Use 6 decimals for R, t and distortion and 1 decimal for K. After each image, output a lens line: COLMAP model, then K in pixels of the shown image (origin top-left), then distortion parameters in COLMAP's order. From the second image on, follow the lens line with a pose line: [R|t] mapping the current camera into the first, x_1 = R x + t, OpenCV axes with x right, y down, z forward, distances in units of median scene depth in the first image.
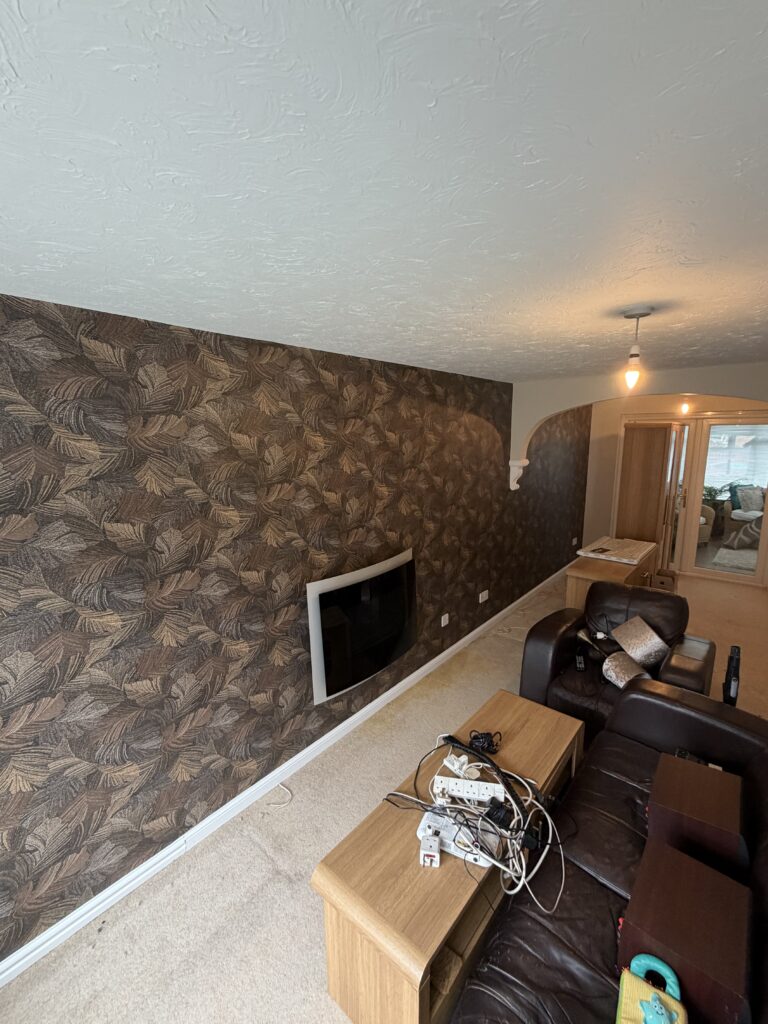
lens RADIAL K [[442.3, 0, 384.0], [0, 442.3, 512.0], [0, 0, 1]] dist [-0.000924, 0.000052]
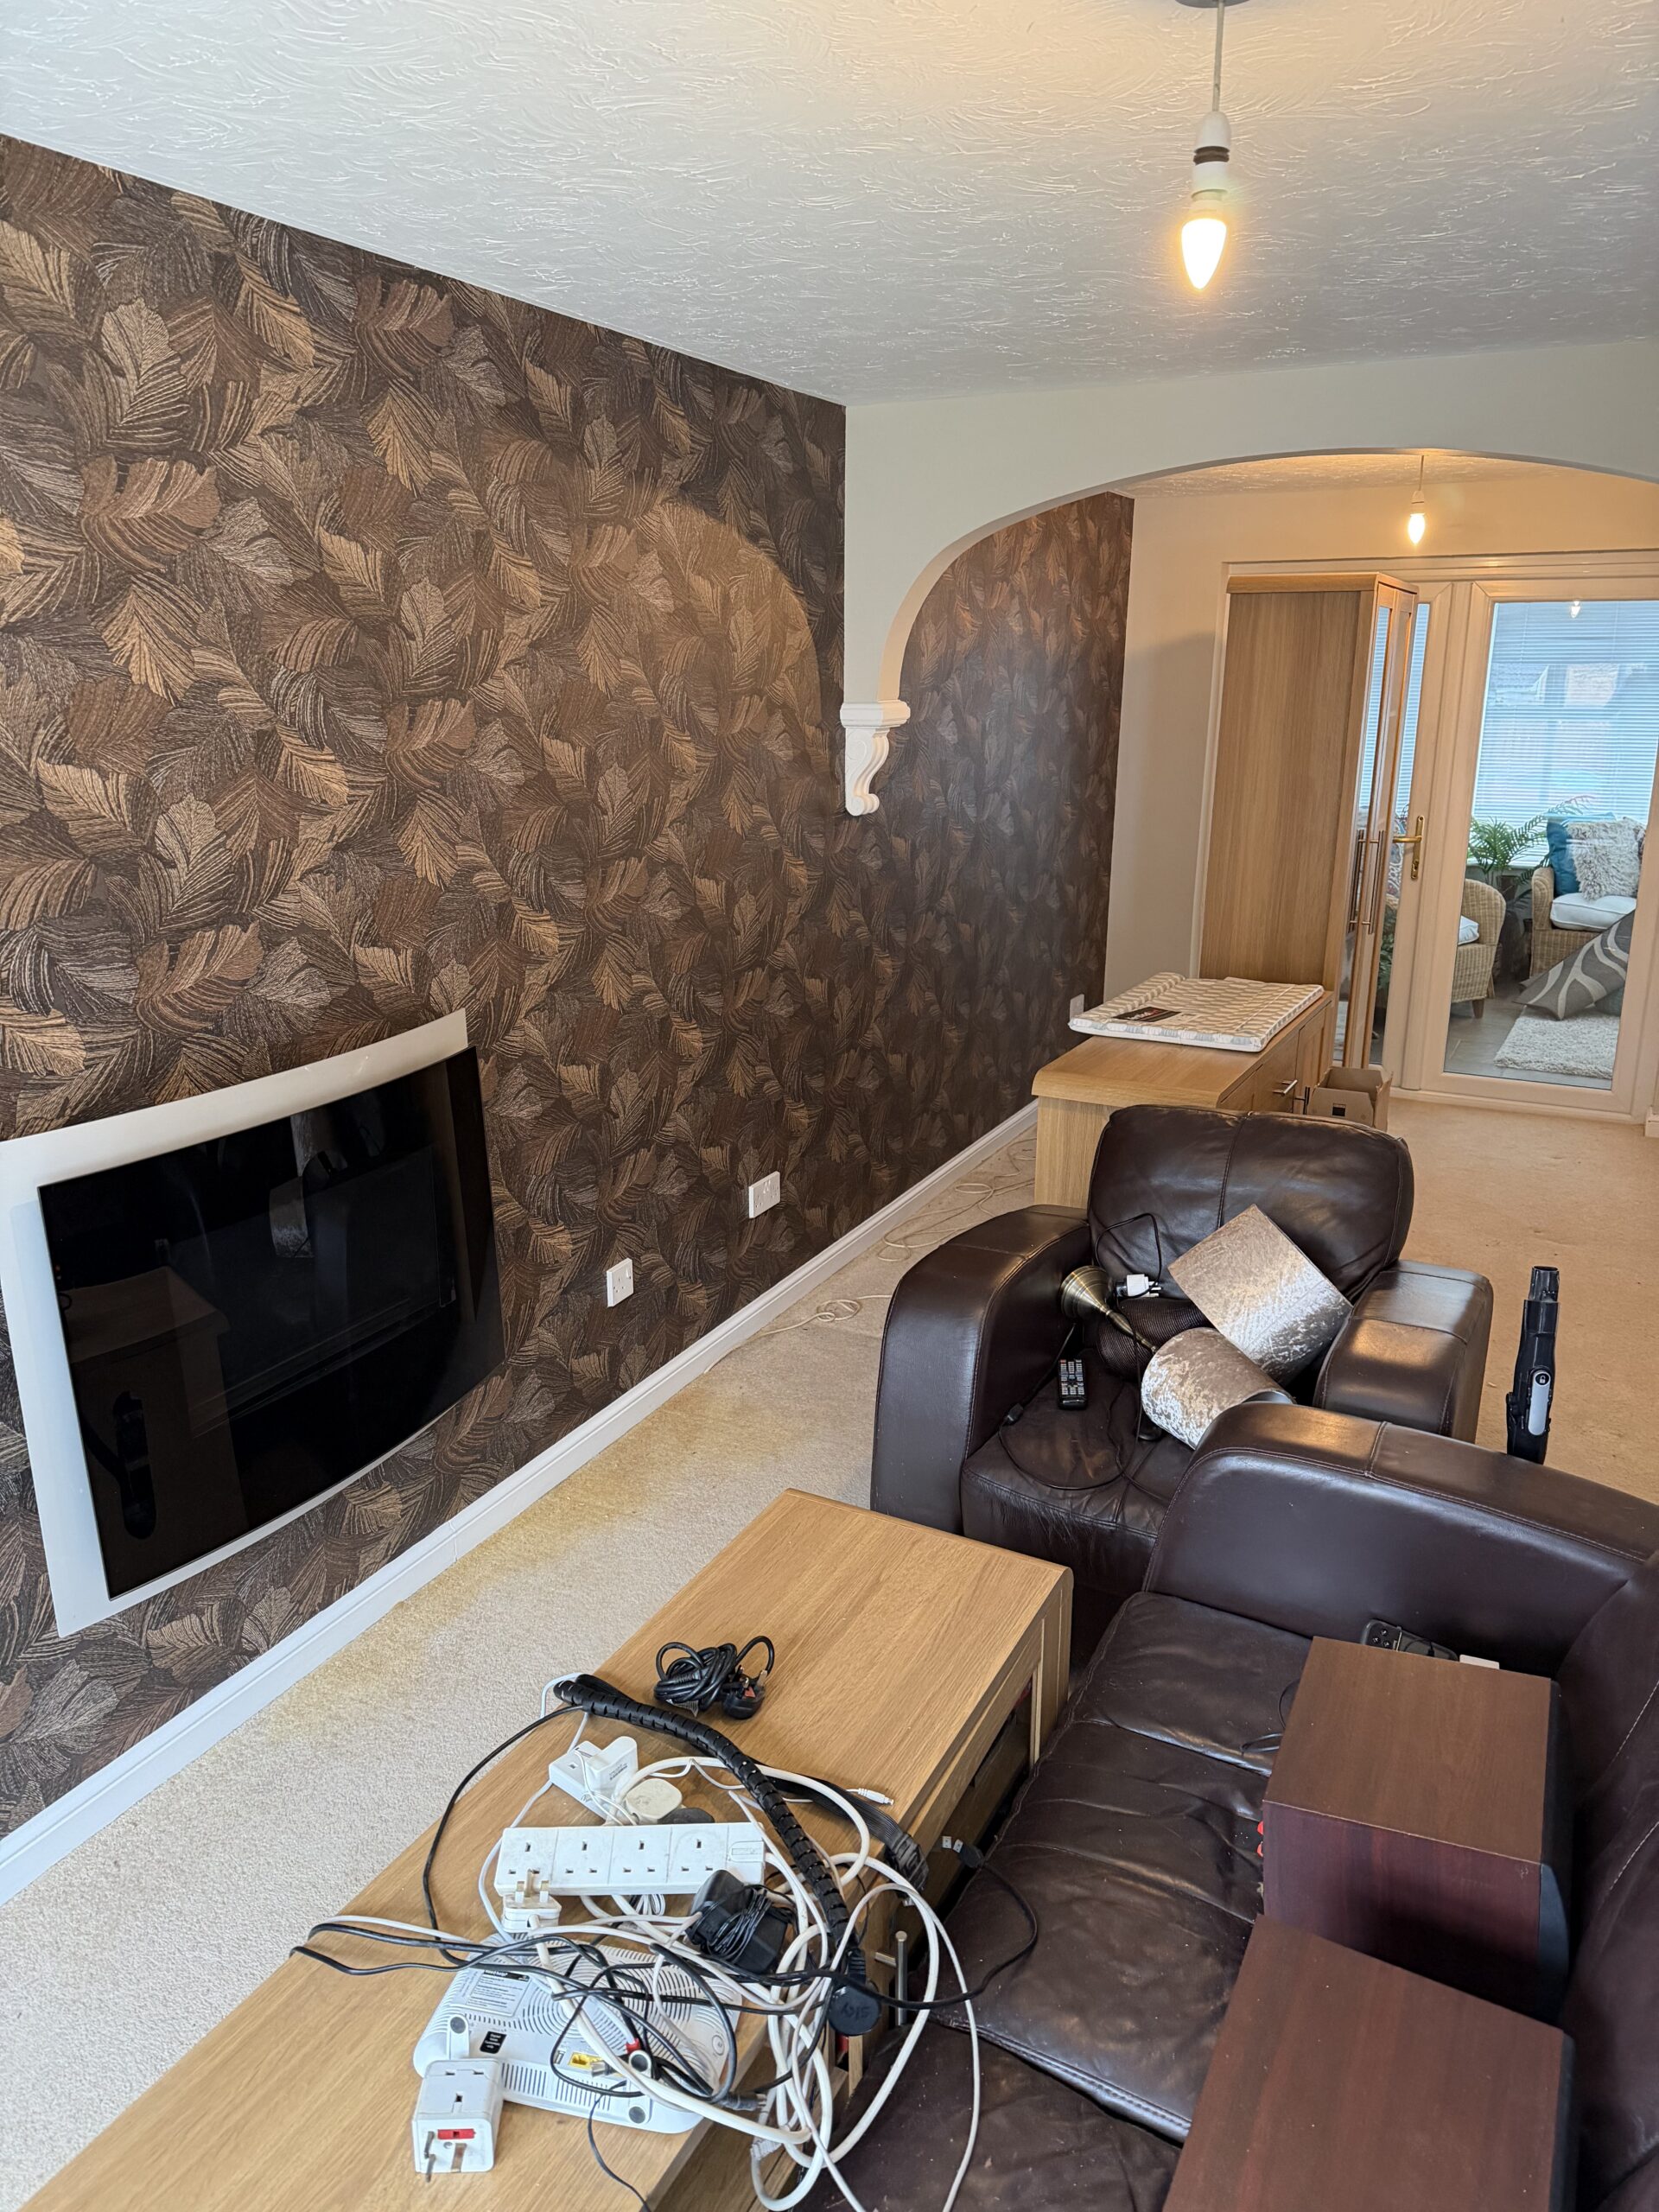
lens RADIAL K [[1519.6, 0, 816.8], [0, 1519.6, 1096.5], [0, 0, 1]] dist [0.098591, -0.143616]
pose [[0.975363, -0.046069, 0.215741, 0.072841], [0.027969, 0.995884, 0.086215, 0.064041], [-0.218825, -0.078057, 0.972637, 0.078599]]
